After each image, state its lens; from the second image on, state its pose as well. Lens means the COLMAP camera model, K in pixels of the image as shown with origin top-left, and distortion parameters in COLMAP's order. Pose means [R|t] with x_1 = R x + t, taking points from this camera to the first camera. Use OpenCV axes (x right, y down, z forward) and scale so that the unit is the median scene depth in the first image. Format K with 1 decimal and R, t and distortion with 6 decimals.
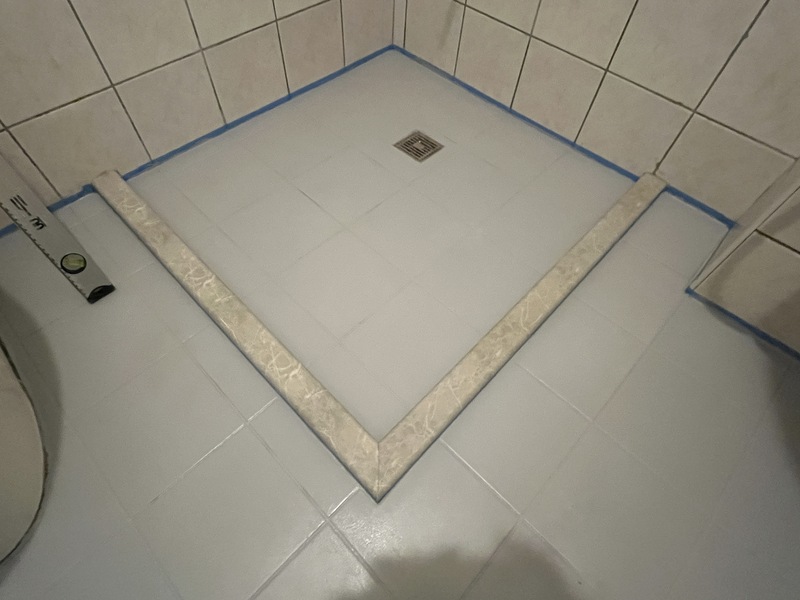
lens RADIAL K [[446.0, 0, 393.9], [0, 446.0, 298.8], [0, 0, 1]] dist [0.000726, -0.005252]
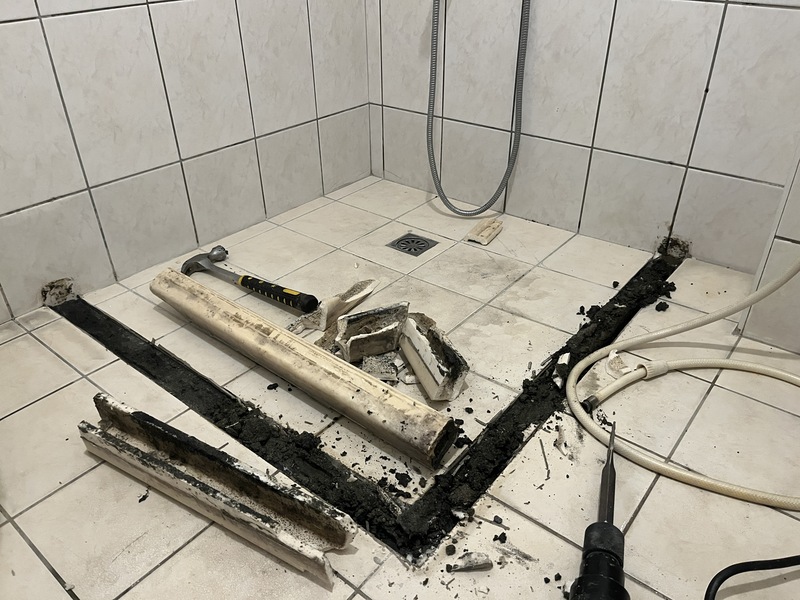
lens RADIAL K [[614.2, 0, 400.3], [0, 614.2, 303.4], [0, 0, 1]] dist [0.061175, -0.093625]
pose [[0.994271, -0.088484, 0.059961, -0.069662], [0.105374, 0.905482, -0.411093, 0.361294], [-0.017919, 0.415057, 0.909619, -0.117729]]
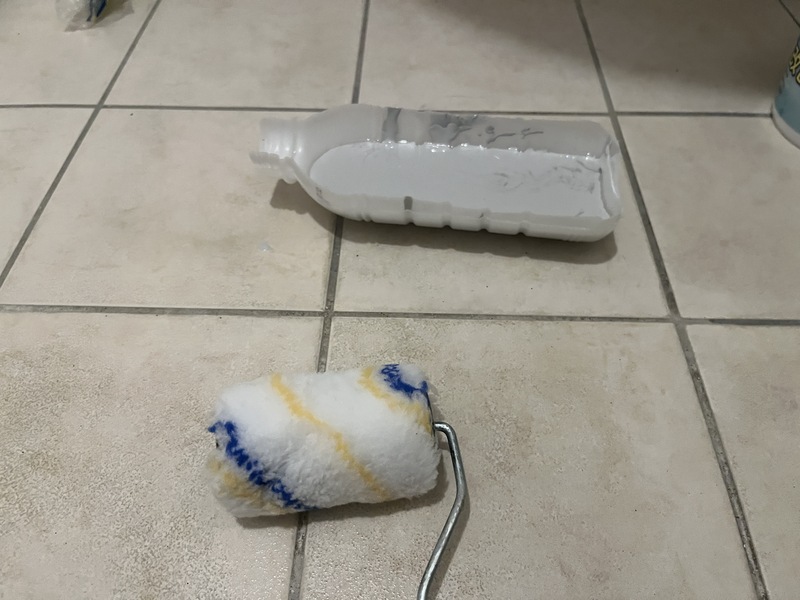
lens RADIAL K [[614.2, 0, 403.4], [0, 614.2, 305.0], [0, 0, 1]] dist [0.061175, -0.093625]
pose [[0.729729, -0.556523, 0.397212, 0.250280], [0.584060, 0.809411, 0.061050, 0.499499], [-0.355484, 0.187446, 0.915694, 0.263270]]
